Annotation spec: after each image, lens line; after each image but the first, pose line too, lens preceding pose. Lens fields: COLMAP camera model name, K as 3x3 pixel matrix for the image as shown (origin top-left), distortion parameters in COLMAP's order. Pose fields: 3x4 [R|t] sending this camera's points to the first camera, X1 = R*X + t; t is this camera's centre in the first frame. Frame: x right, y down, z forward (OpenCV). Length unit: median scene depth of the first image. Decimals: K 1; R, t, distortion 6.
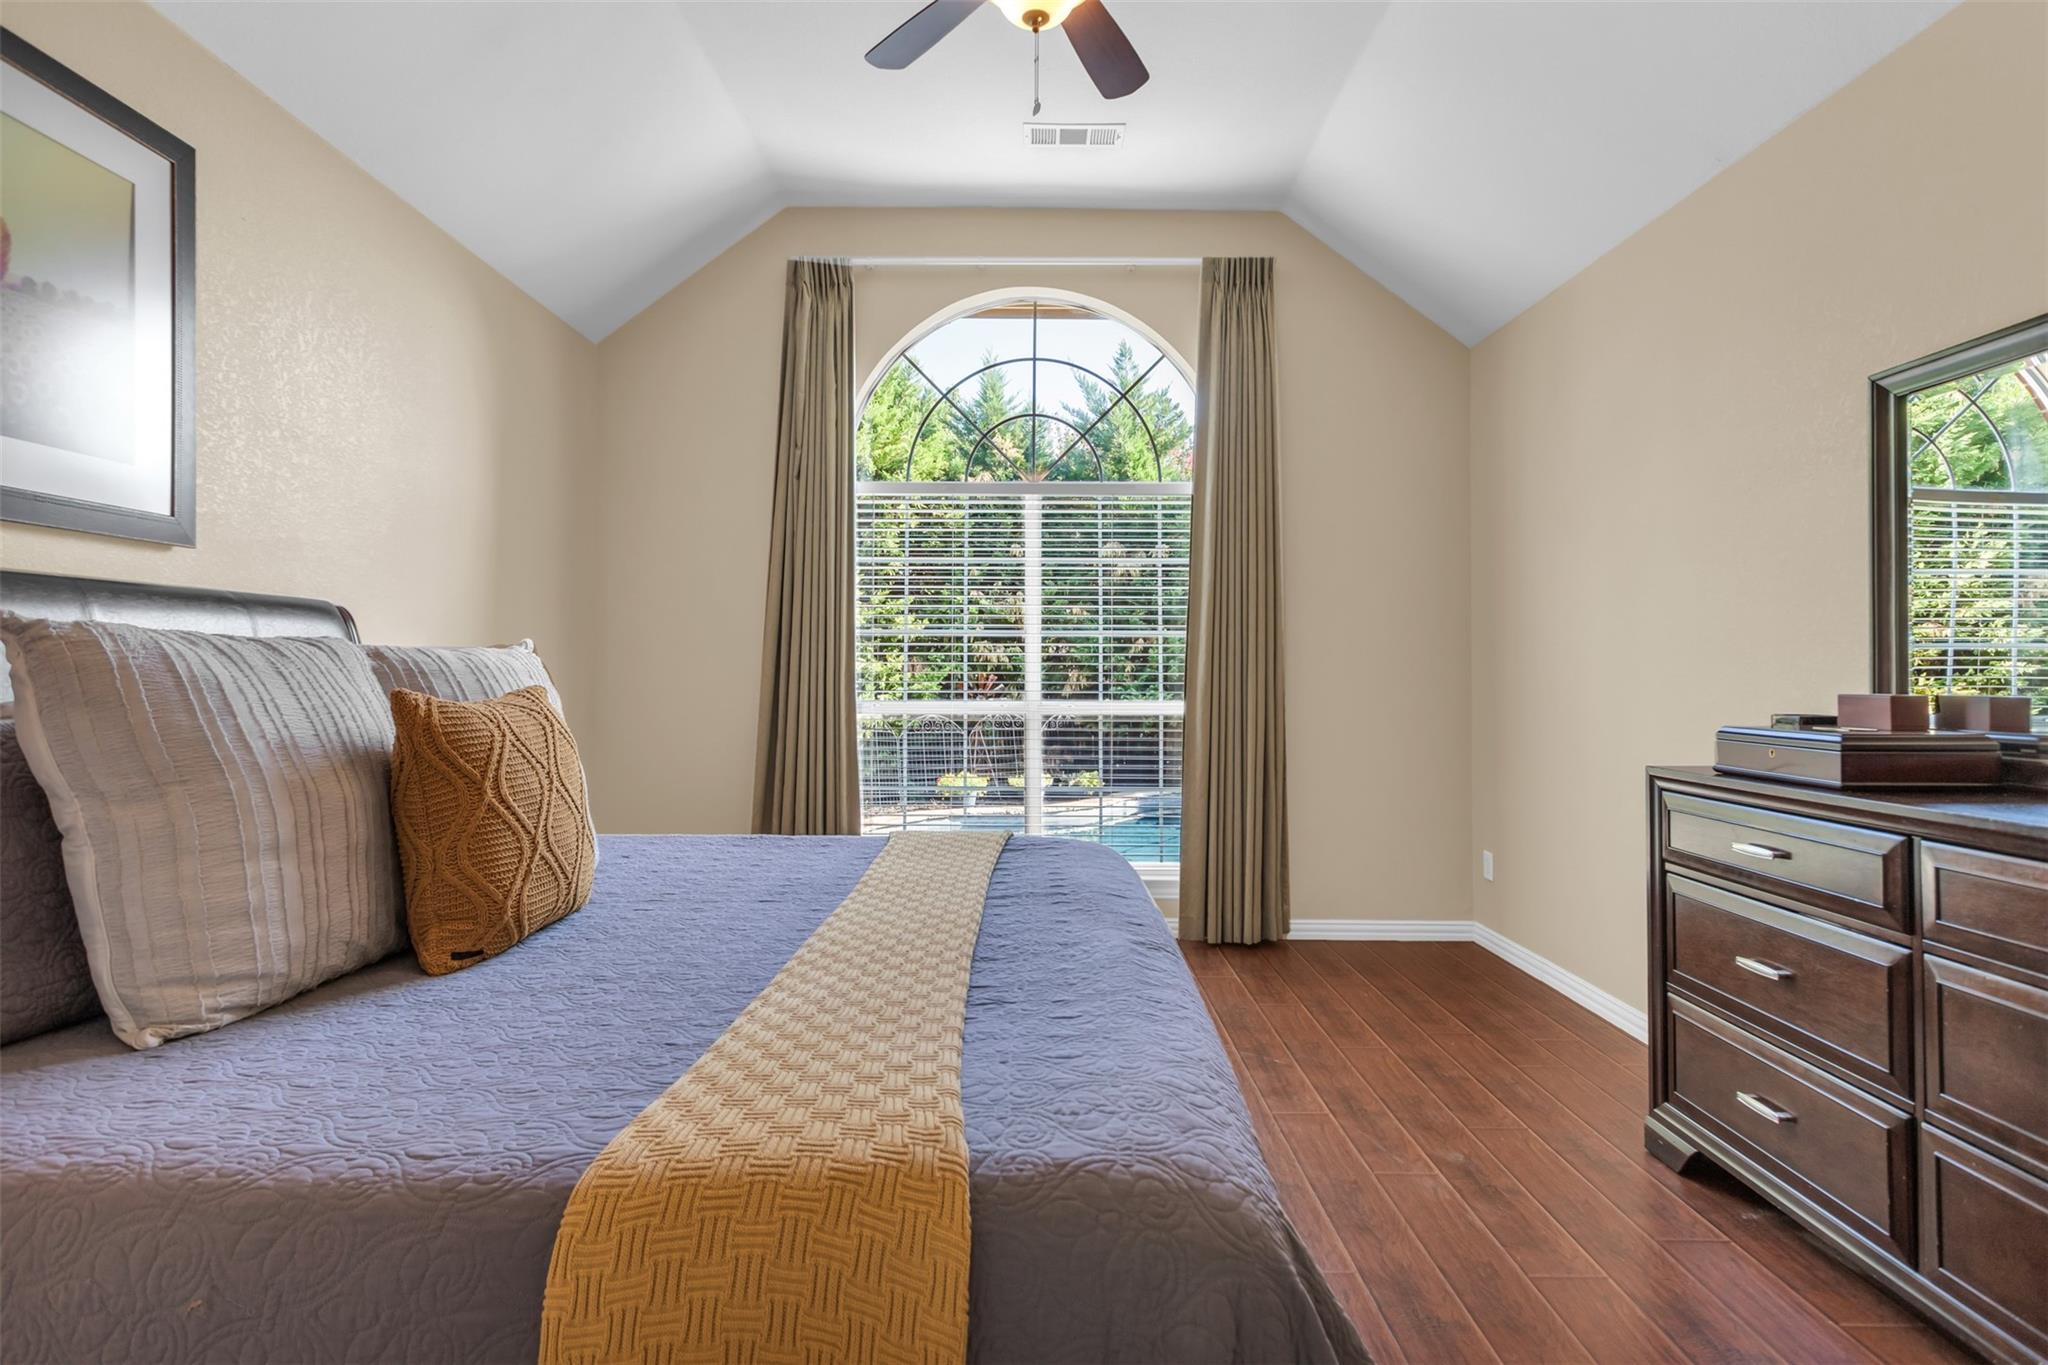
lens RADIAL K [[1000.6, 0, 1025.5], [0, 1000.6, 653.1], [0, 0, 1]] dist [0.005196, 0.001107]
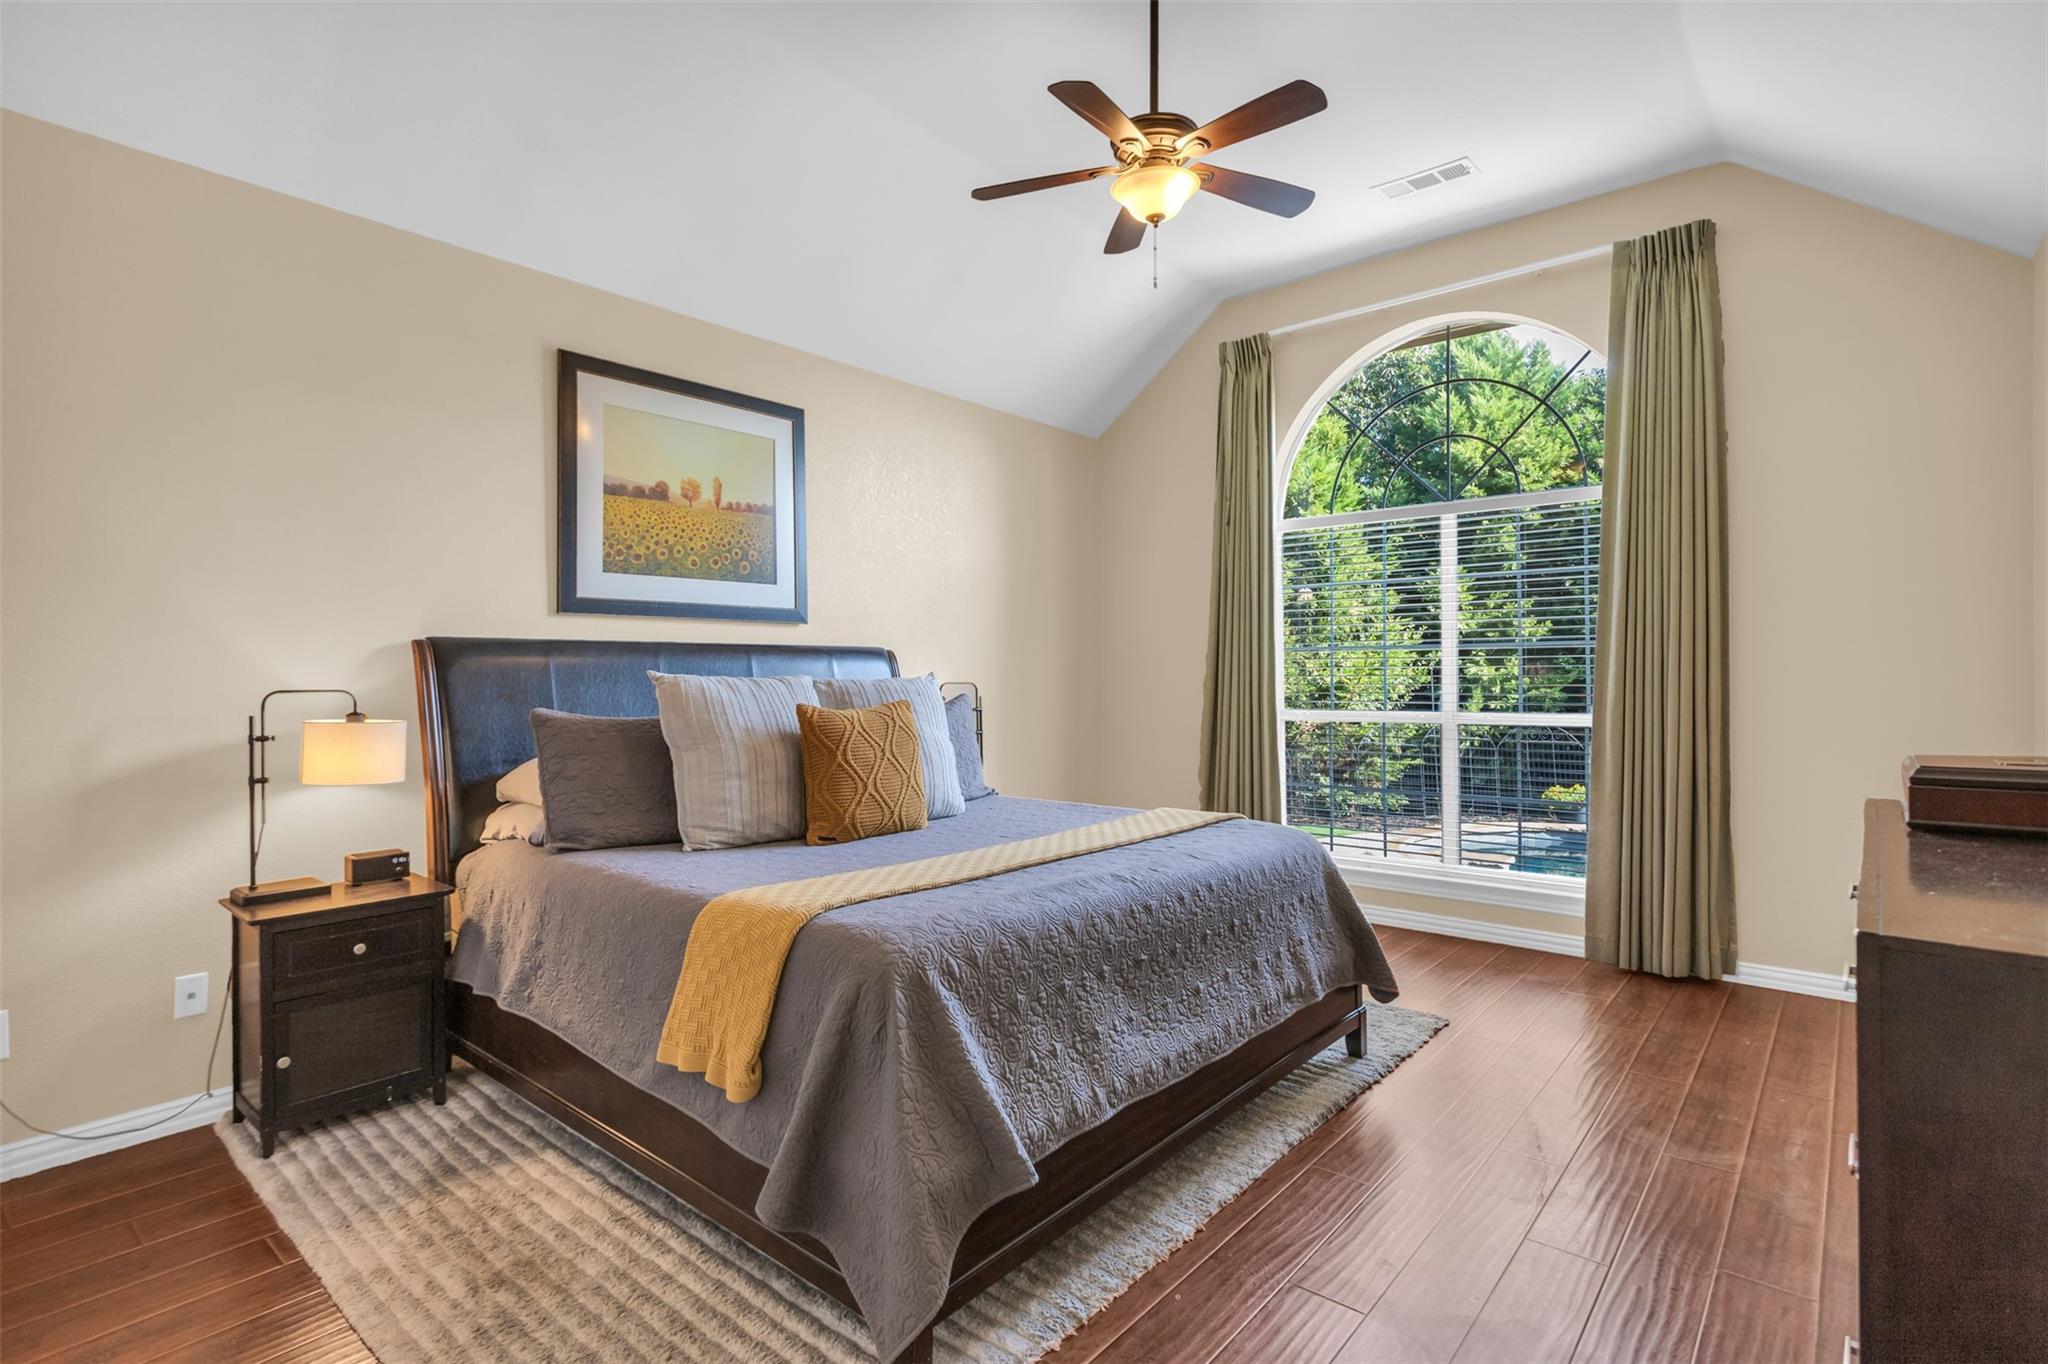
lens RADIAL K [[990.3, 0, 1022.7], [0, 990.3, 680.8], [0, 0, 1]] dist [0.001254, 0.001801]
pose [[0.764034, -0.004793, -0.645159, 0.364405], [0.020896, 0.999632, 0.017321, -0.012401], [0.644838, -0.026715, 0.763852, -0.082873]]
